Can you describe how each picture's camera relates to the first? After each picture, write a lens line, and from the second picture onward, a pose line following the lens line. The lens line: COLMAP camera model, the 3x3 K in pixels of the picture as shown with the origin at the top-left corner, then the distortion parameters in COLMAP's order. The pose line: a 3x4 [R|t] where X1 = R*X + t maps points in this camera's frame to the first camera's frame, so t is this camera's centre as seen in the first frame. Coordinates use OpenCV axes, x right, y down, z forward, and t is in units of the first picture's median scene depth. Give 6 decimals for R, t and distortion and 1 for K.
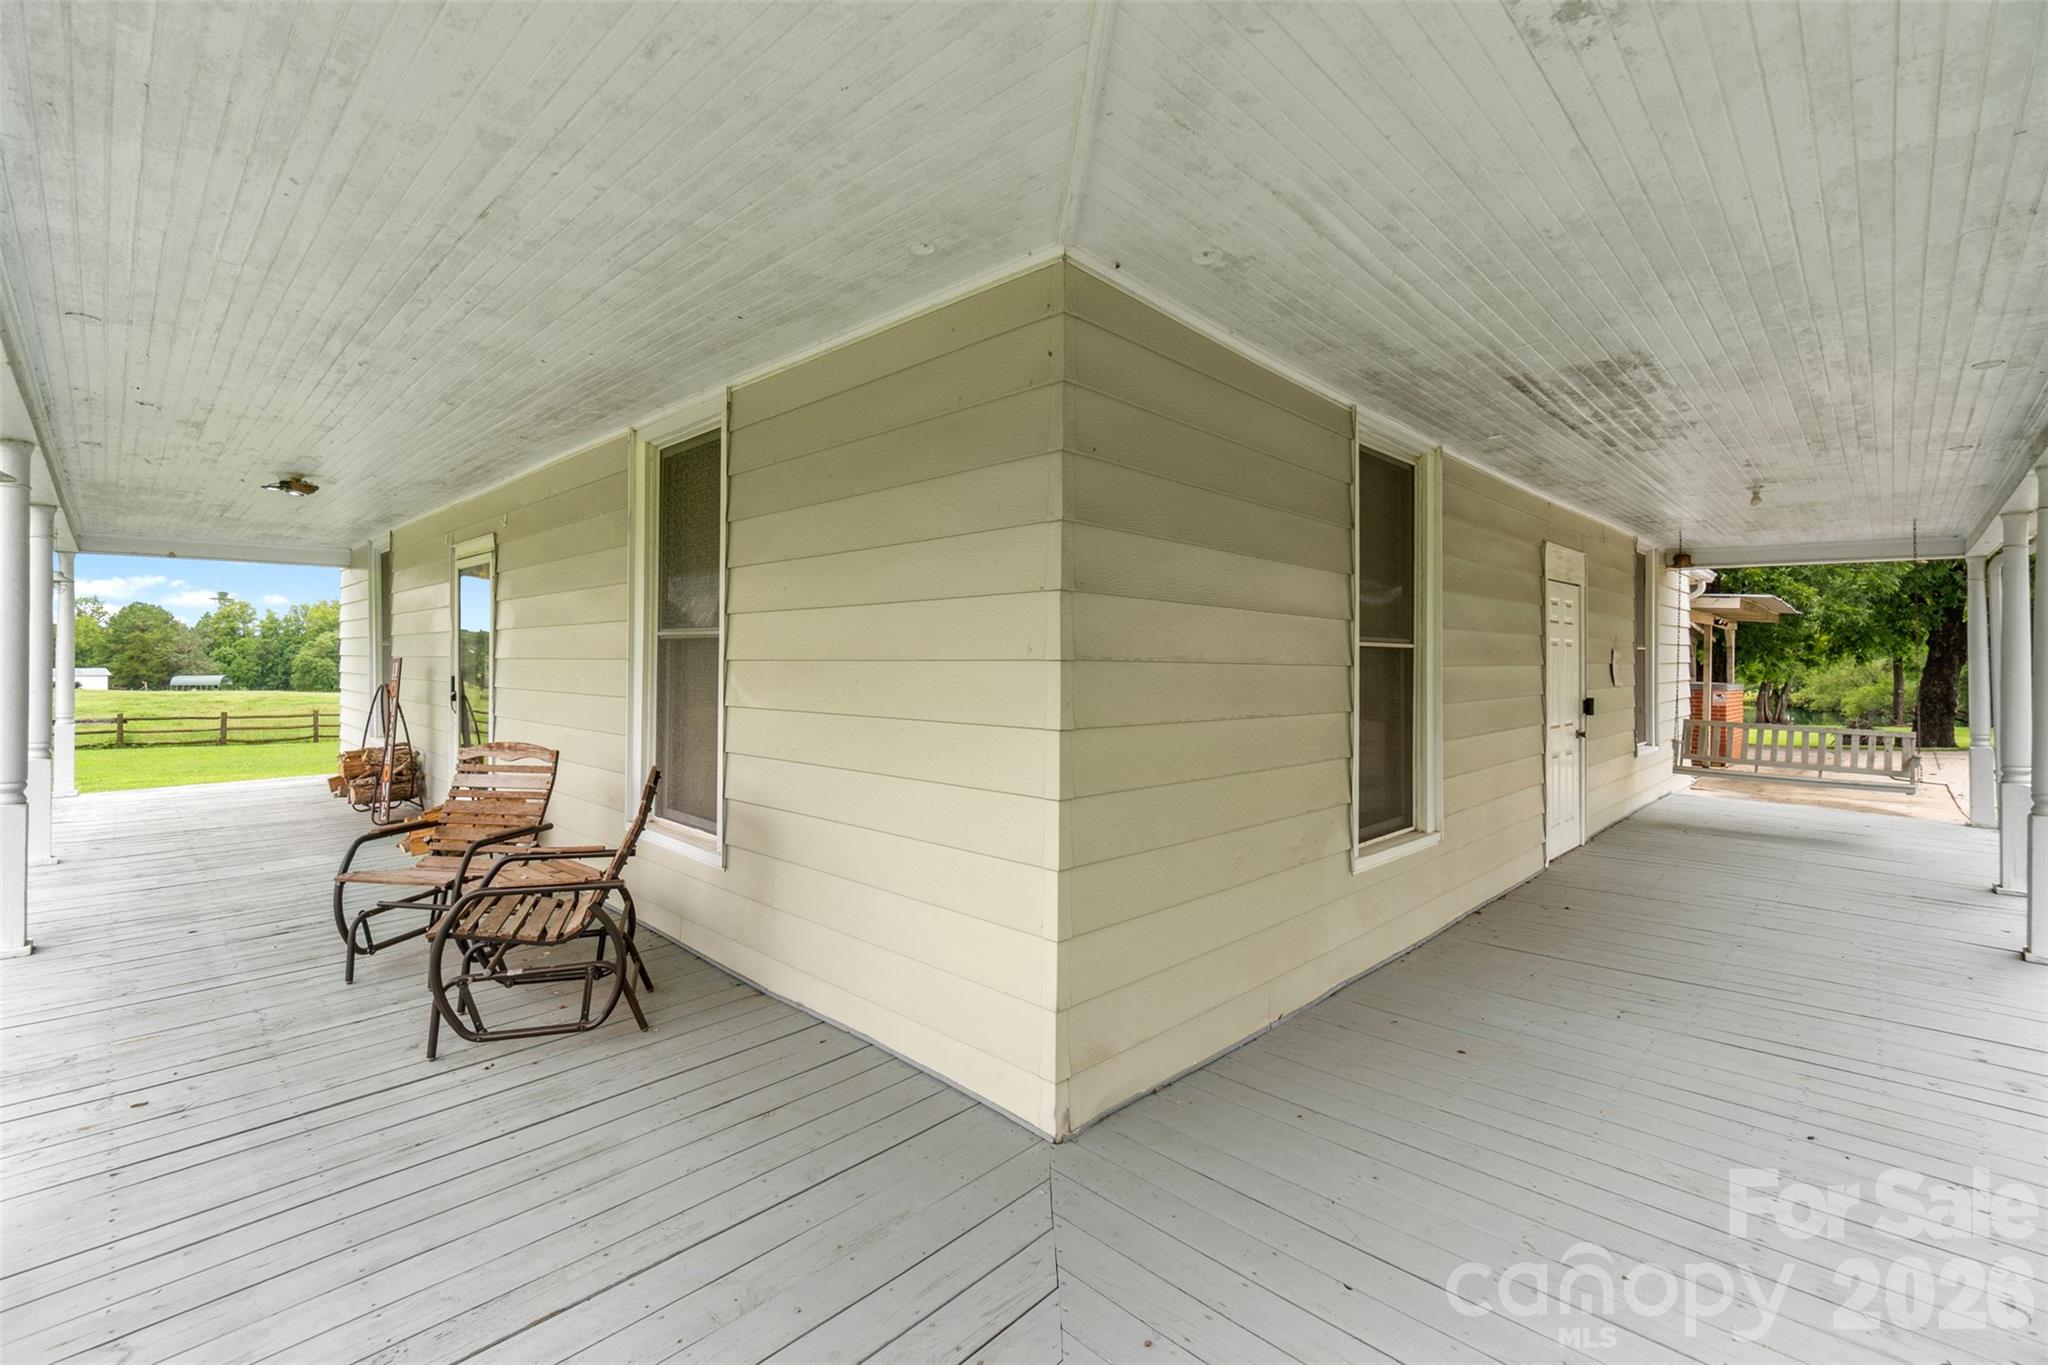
lens RADIAL K [[887.5, 0, 1018.8], [0, 887.5, 663.6], [0, 0, 1]] dist [0.000816, -0.001910]
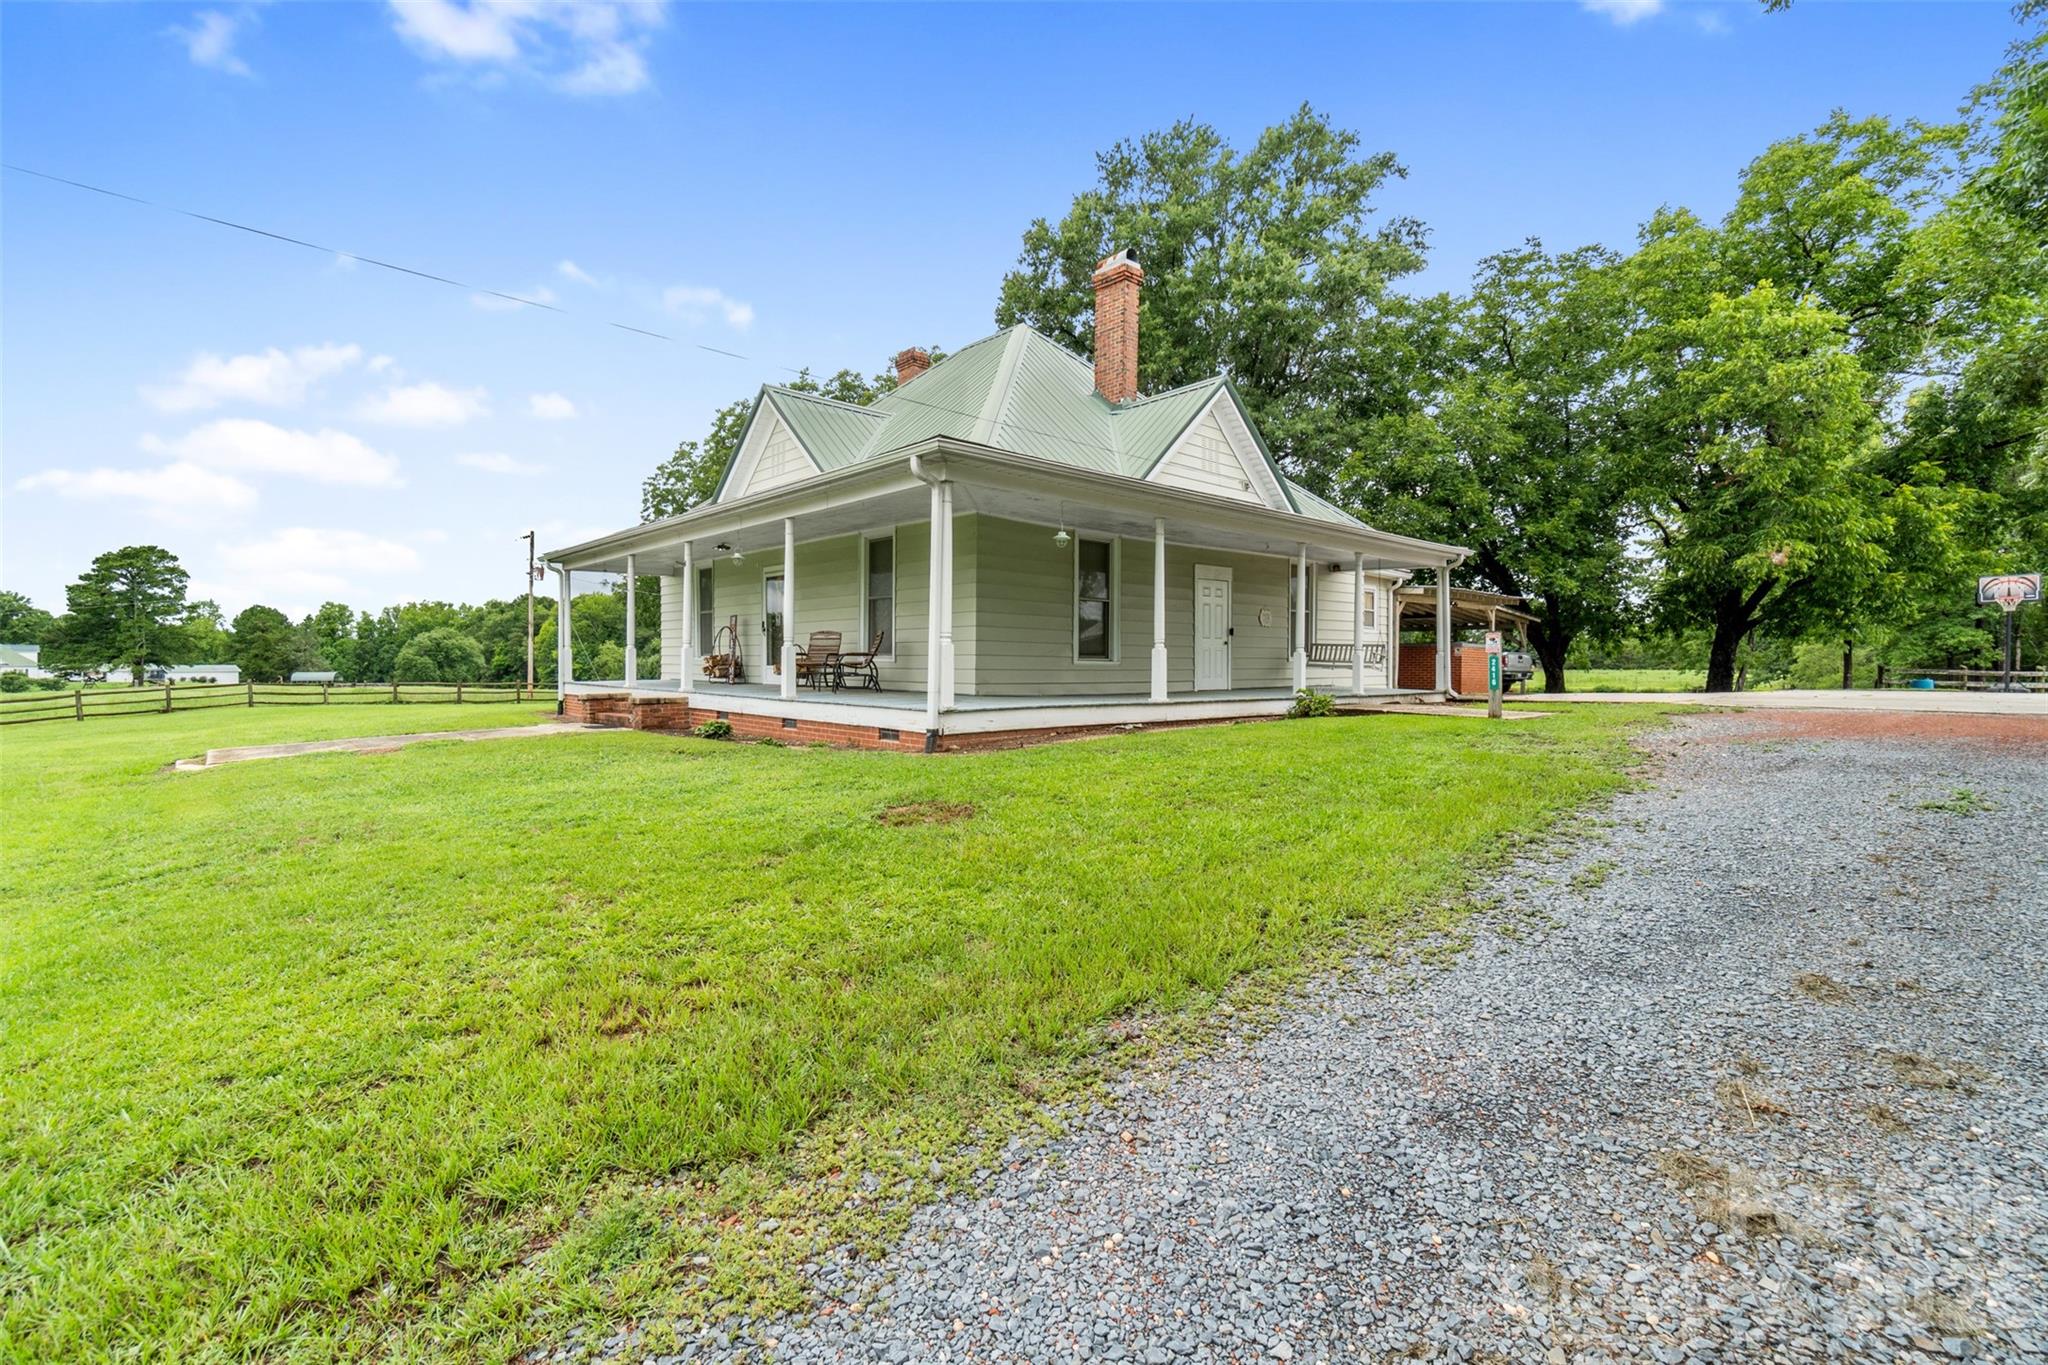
lens RADIAL K [[887.5, 0, 1029.4], [0, 887.5, 671.7], [0, 0, 1]] dist [0.000816, -0.001910]
pose [[0.998660, -0.003279, -0.051646, 0.234465], [0.003882, 0.999925, 0.011584, 0.147216], [0.051604, -0.011769, 0.998598, -1.557127]]
